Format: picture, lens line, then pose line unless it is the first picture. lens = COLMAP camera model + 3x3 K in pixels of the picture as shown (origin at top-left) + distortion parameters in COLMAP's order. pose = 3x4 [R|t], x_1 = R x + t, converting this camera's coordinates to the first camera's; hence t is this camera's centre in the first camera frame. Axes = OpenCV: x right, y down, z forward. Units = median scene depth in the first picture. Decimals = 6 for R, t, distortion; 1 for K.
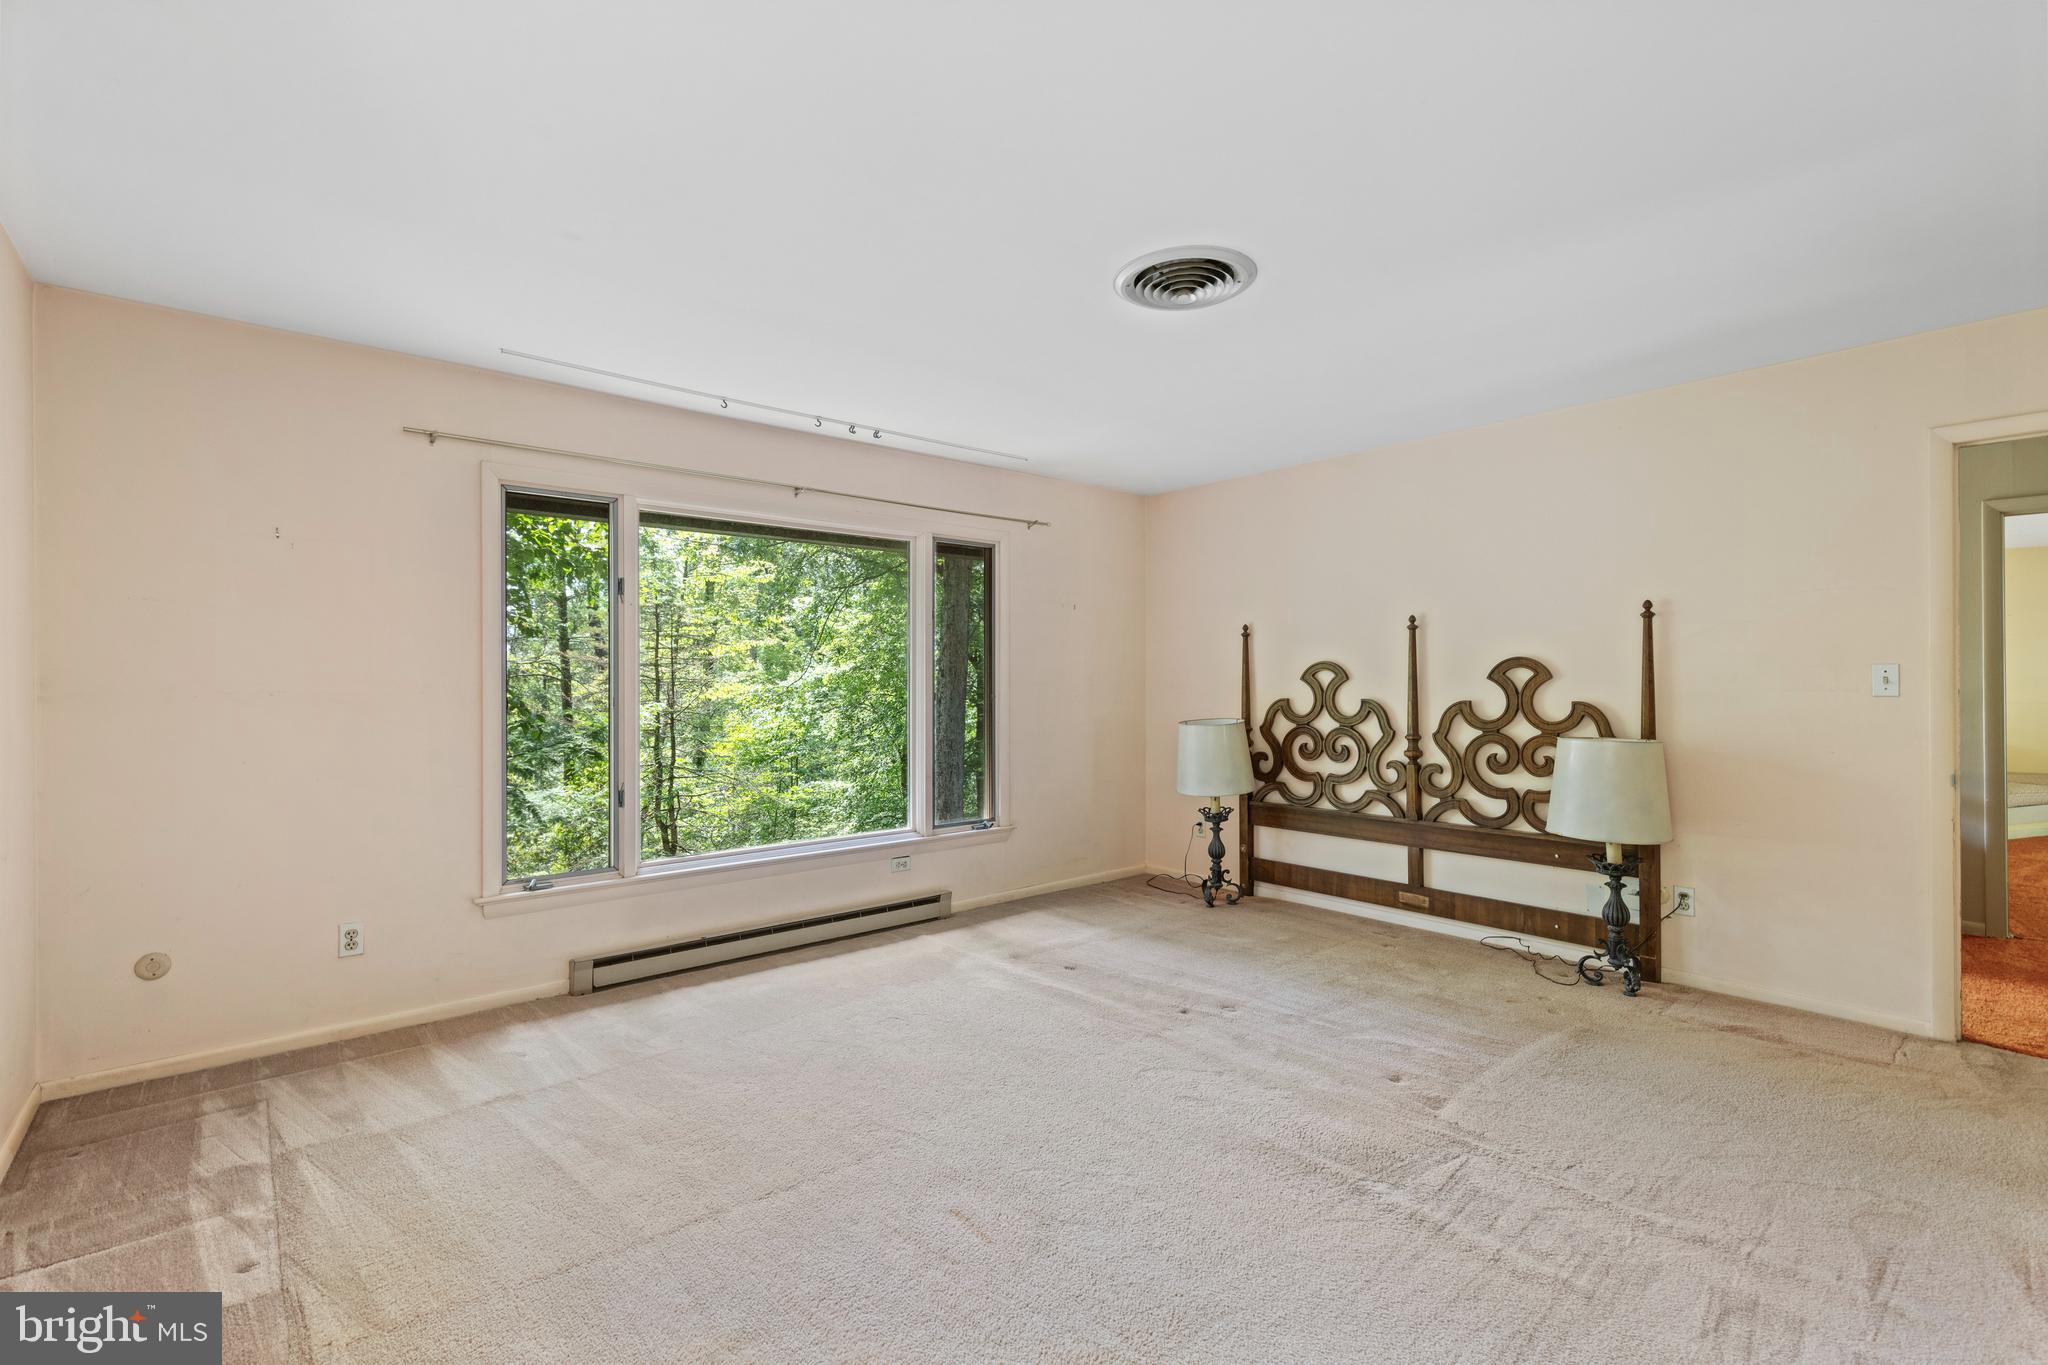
lens RADIAL K [[928.8, 0, 1024.5], [0, 928.8, 686.7], [0, 0, 1]] dist [0.000682, 0.000593]
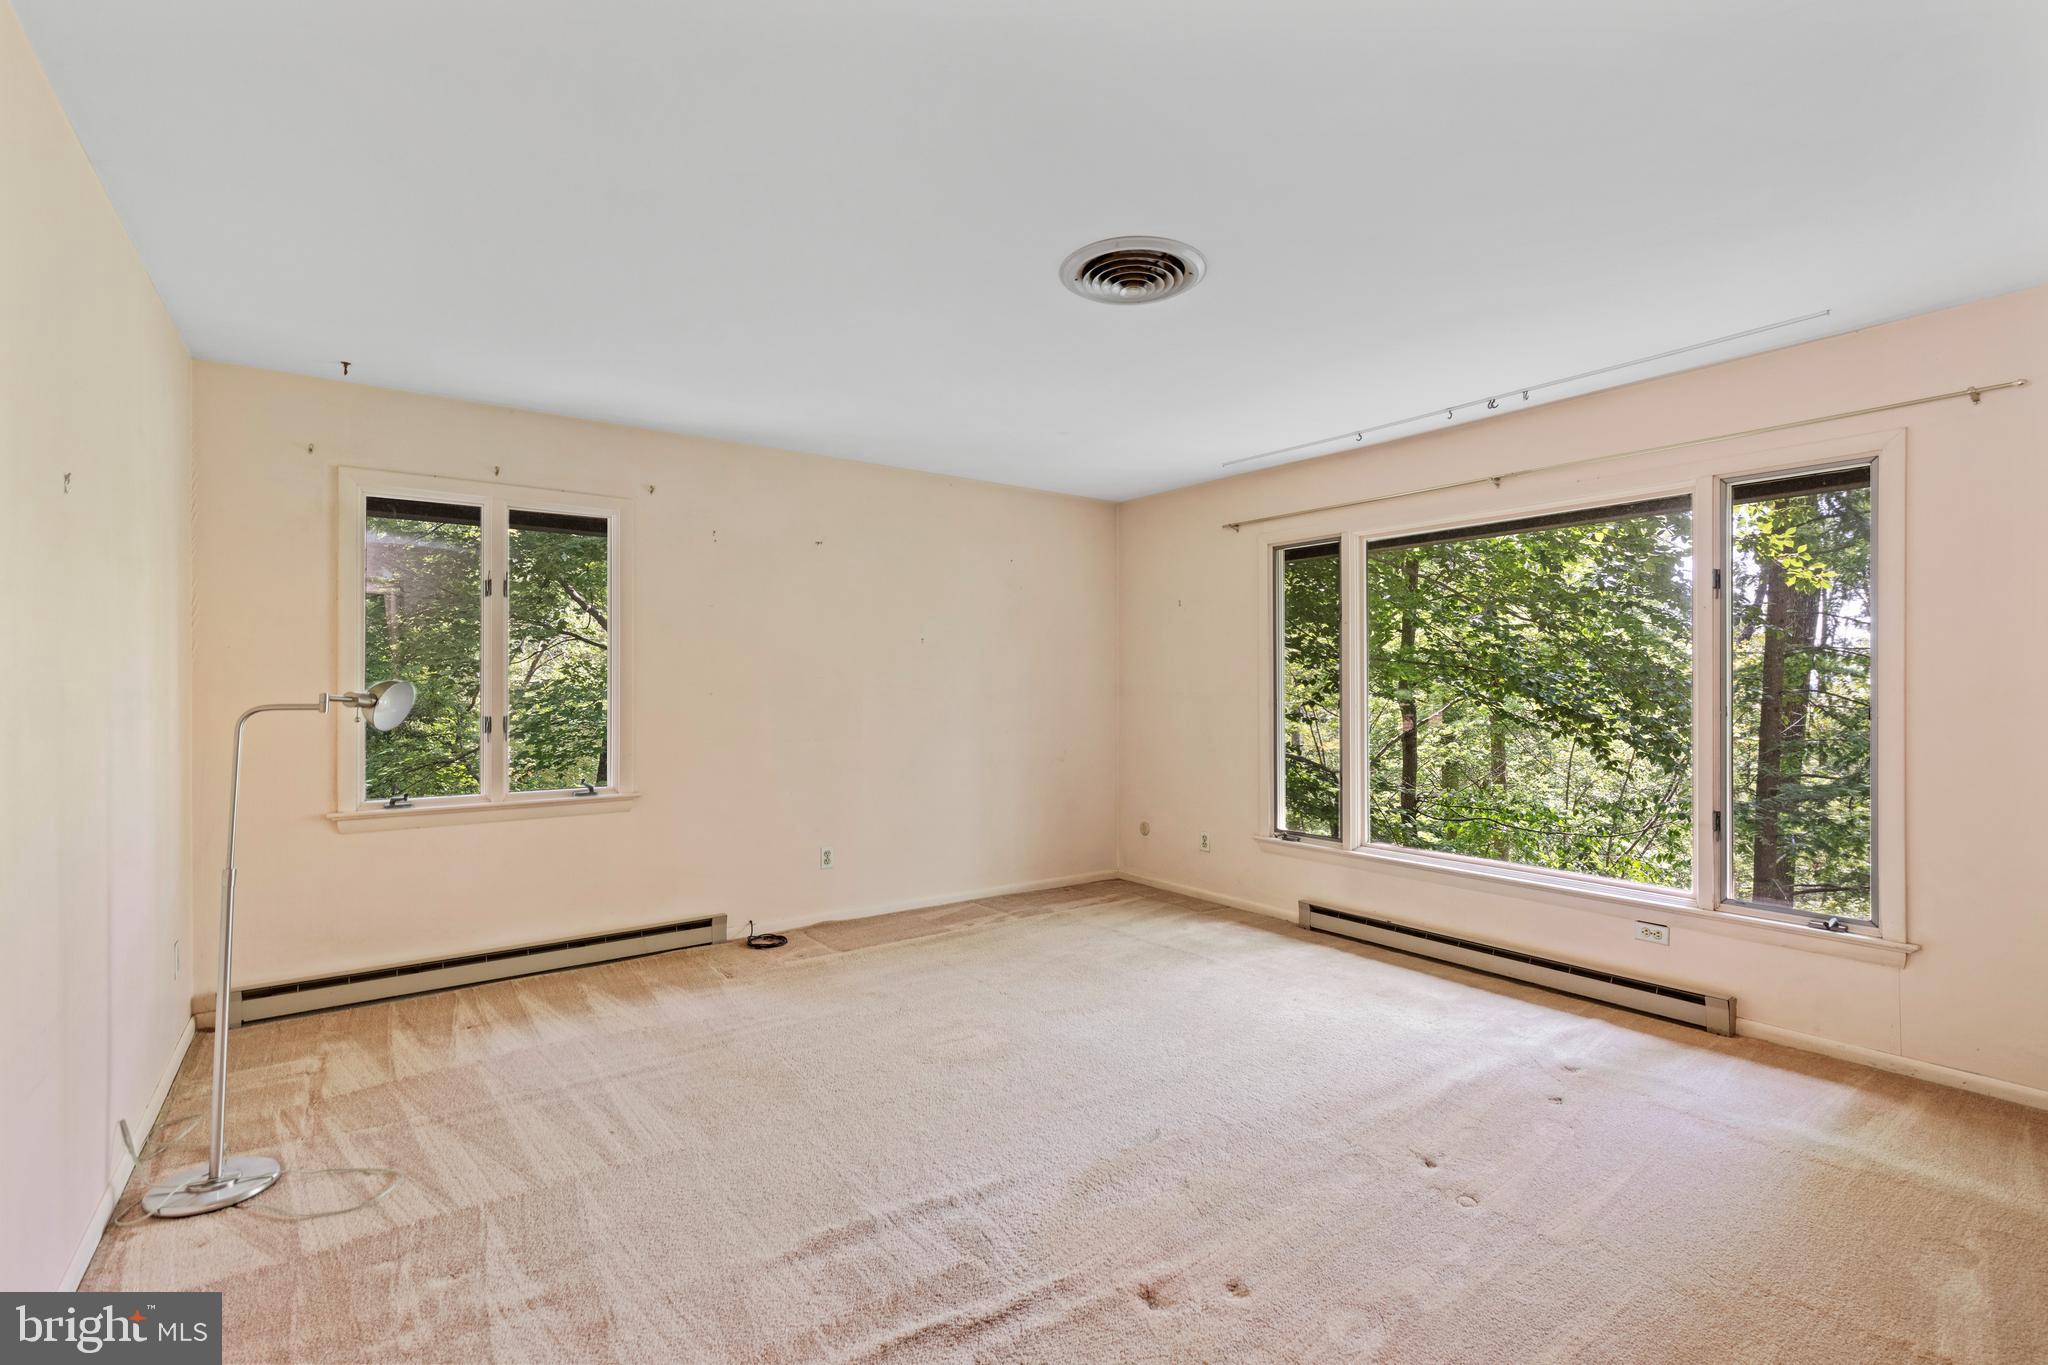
lens RADIAL K [[928.8, 0, 1024.5], [0, 928.8, 686.7], [0, 0, 1]] dist [0.000682, 0.000593]
pose [[-0.083953, 0.002317, -0.996467, 0.978452], [-0.008653, 0.999958, 0.003055, -0.006664], [0.996432, 0.008879, -0.083929, 0.833698]]
